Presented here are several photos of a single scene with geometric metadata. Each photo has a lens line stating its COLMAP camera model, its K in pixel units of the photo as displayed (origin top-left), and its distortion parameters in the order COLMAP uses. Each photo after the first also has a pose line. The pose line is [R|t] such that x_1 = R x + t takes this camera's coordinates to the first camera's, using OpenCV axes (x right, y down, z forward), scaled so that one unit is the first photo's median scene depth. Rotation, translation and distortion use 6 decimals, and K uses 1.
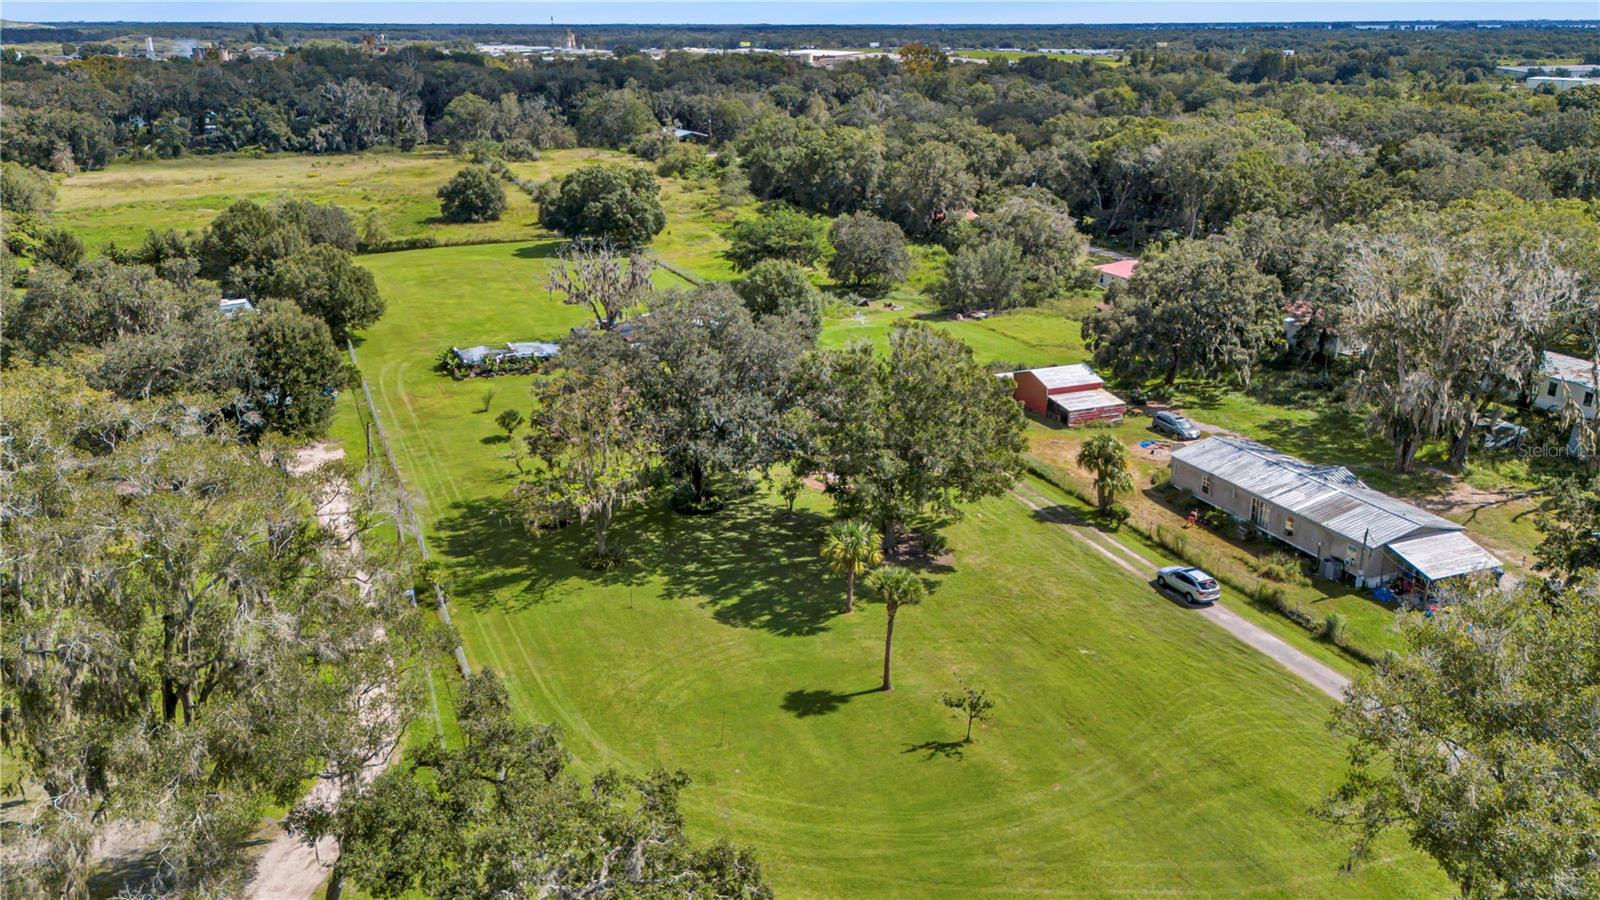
lens RADIAL K [[1184.9, 0, 800.0], [0, 1184.9, 450.0], [0, 0, 1]] dist [0.002964, -0.002015]
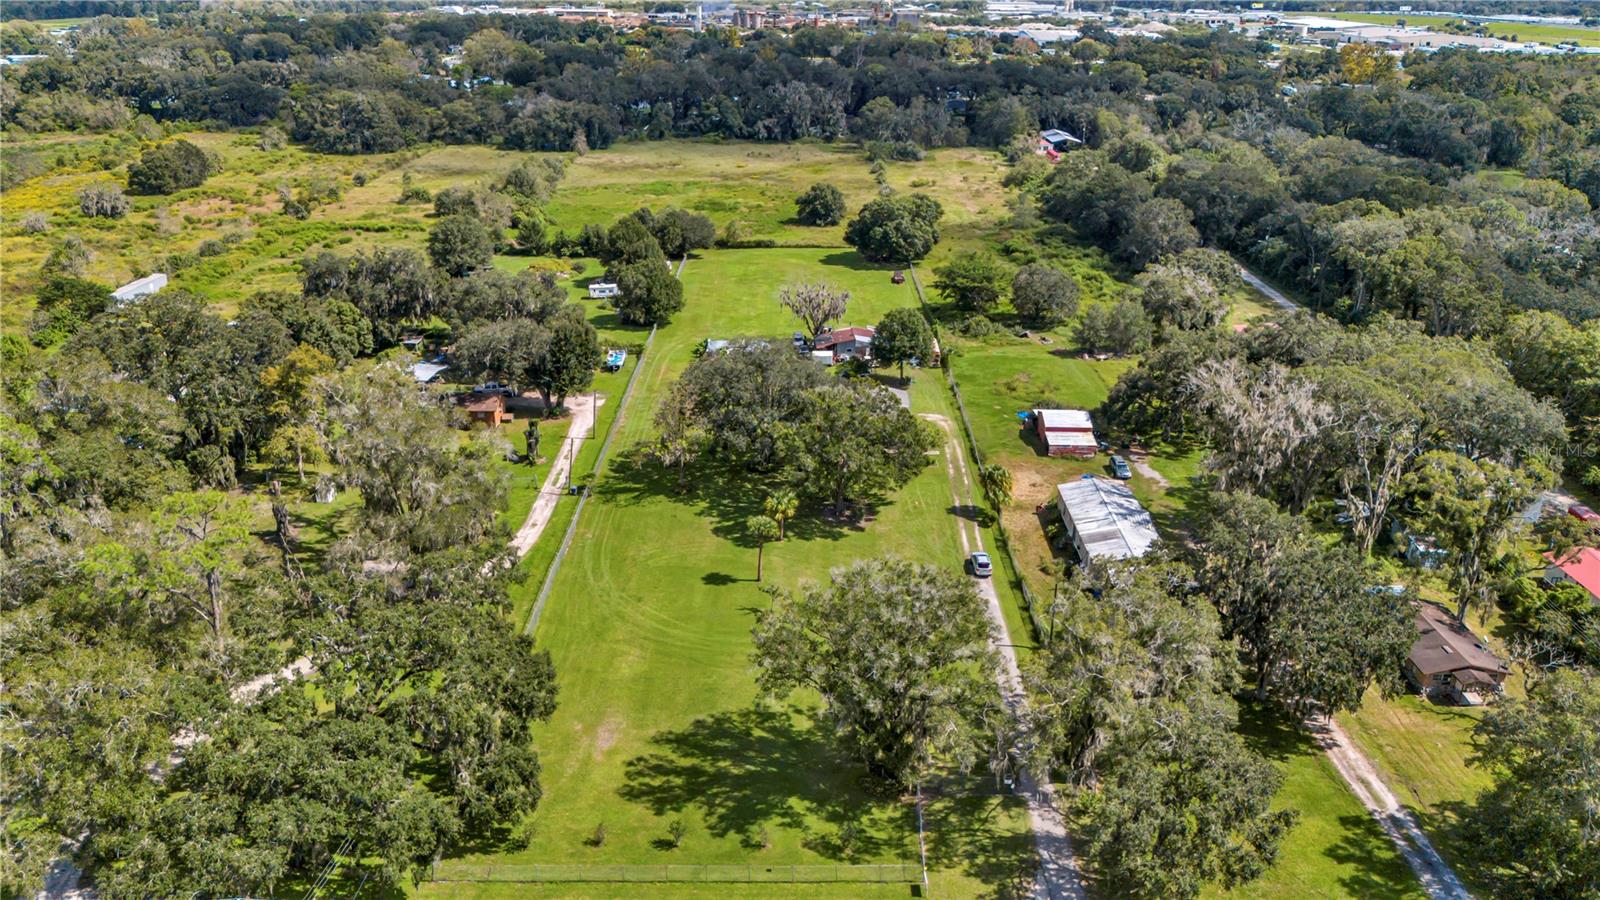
lens RADIAL K [[1151.9, 0, 800.0], [0, 1151.9, 450.0], [0, 0, 1]] dist [0.027045, -0.001060]
pose [[0.913228, 0.158094, -0.375528, 0.255426], [-0.139670, 0.987279, 0.075979, -0.048440], [0.382763, -0.016936, 0.923691, -0.210391]]
